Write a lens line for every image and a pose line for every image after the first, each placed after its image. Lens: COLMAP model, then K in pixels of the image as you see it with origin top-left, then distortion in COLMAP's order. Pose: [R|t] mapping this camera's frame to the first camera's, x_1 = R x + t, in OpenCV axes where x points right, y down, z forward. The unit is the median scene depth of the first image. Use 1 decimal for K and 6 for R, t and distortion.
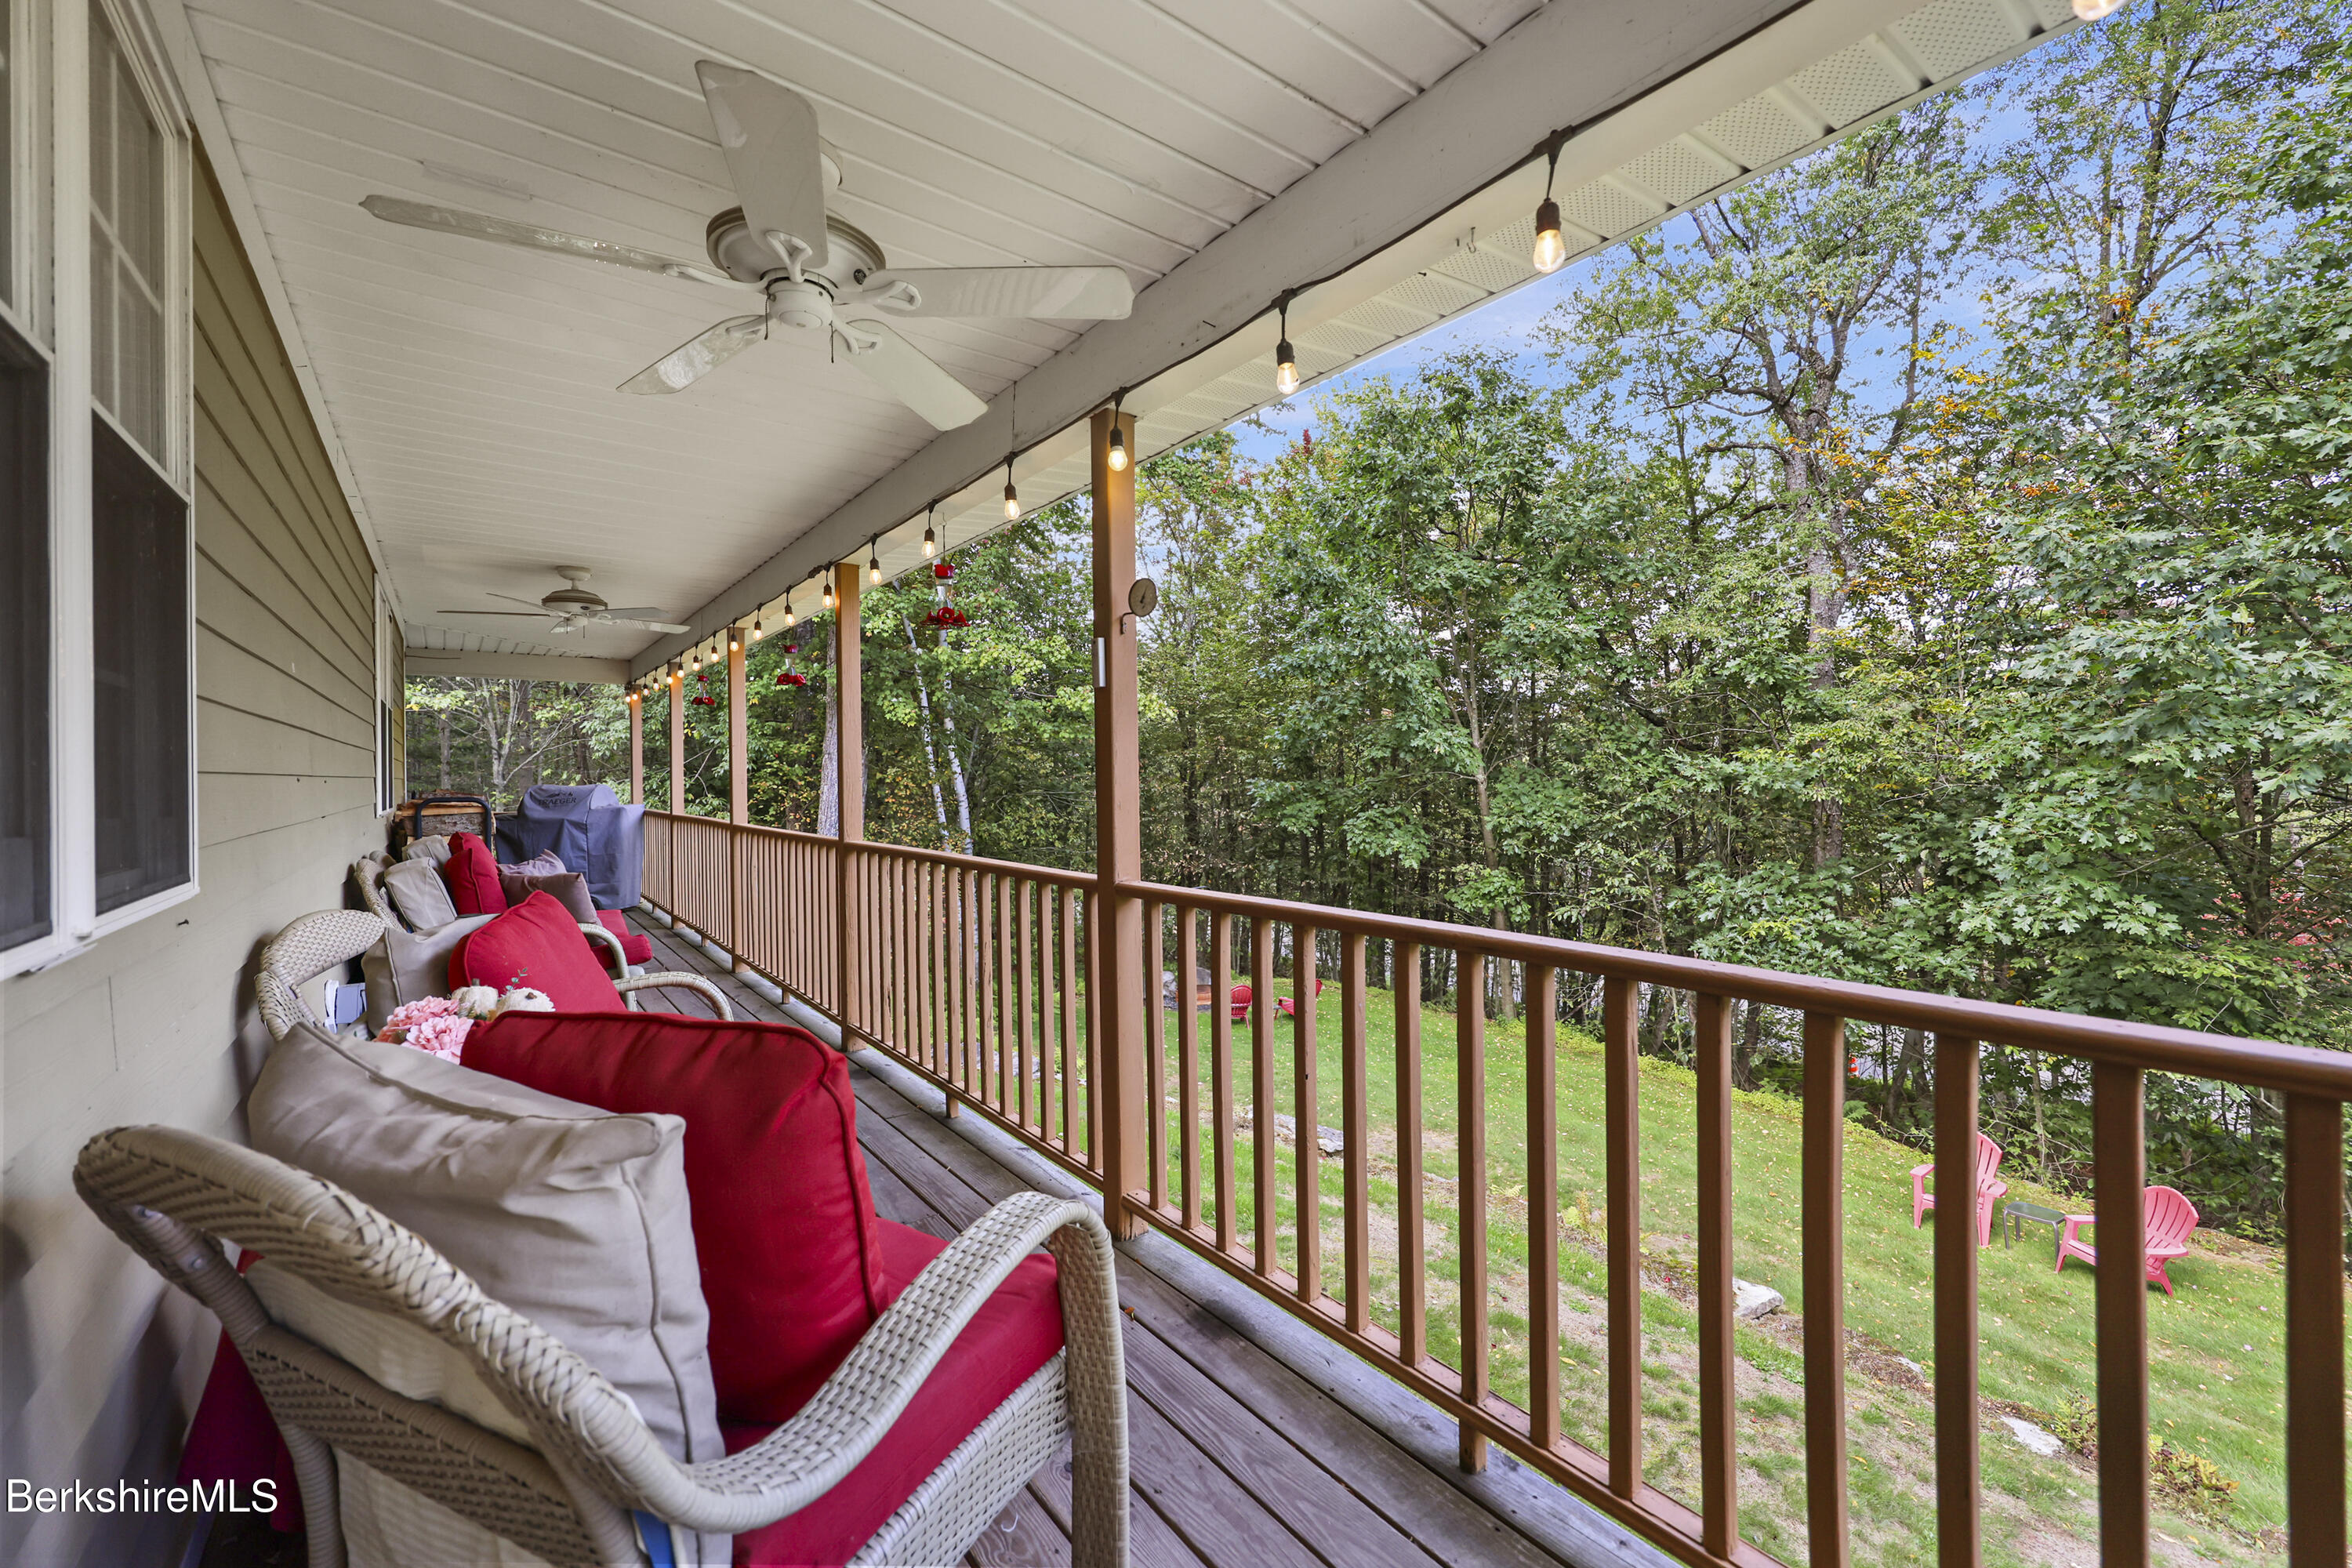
lens RADIAL K [[957.5, 0, 1176.0], [0, 957.5, 784.0], [0, 0, 1]] dist [0.002875, 0.000162]
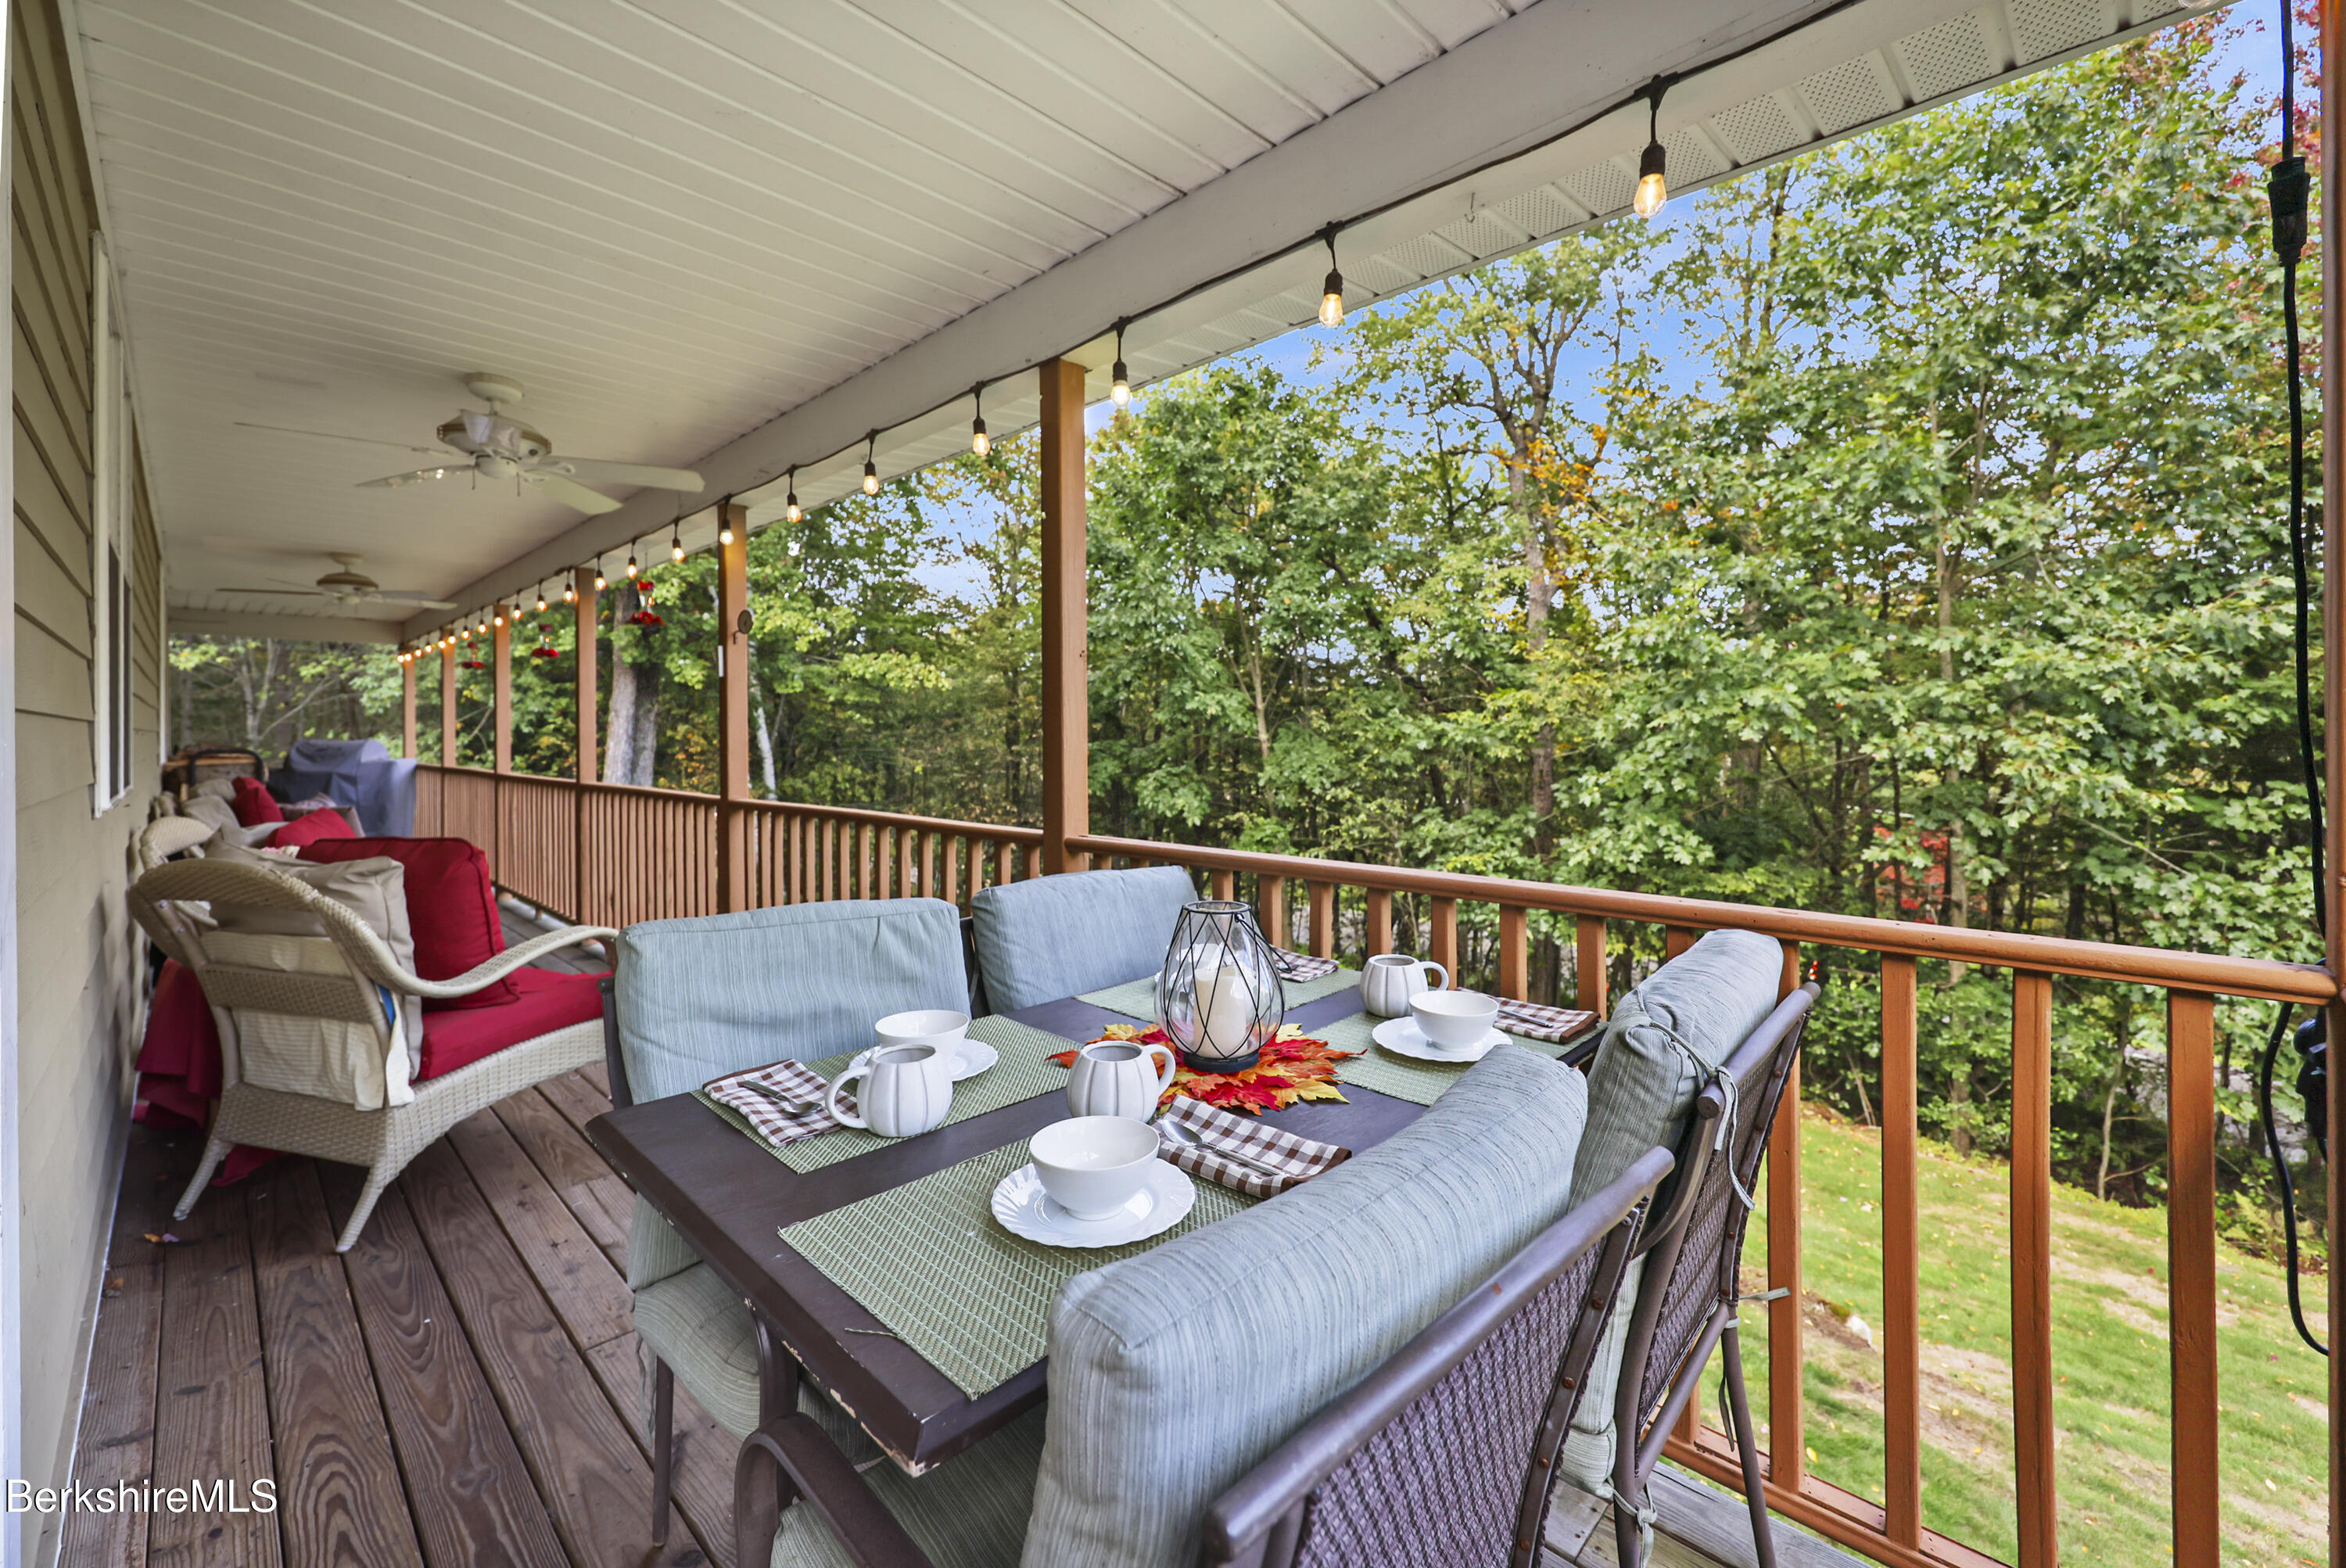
lens RADIAL K [[969.4, 0, 1183.1], [0, 969.4, 737.0], [0, 0, 1]] dist [-0.000537, -0.000026]
pose [[0.987764, 0.003228, 0.155920, 0.082624], [-0.002255, 0.999977, -0.006416, 0.001813], [-0.155937, 0.005986, 0.987749, -0.137275]]
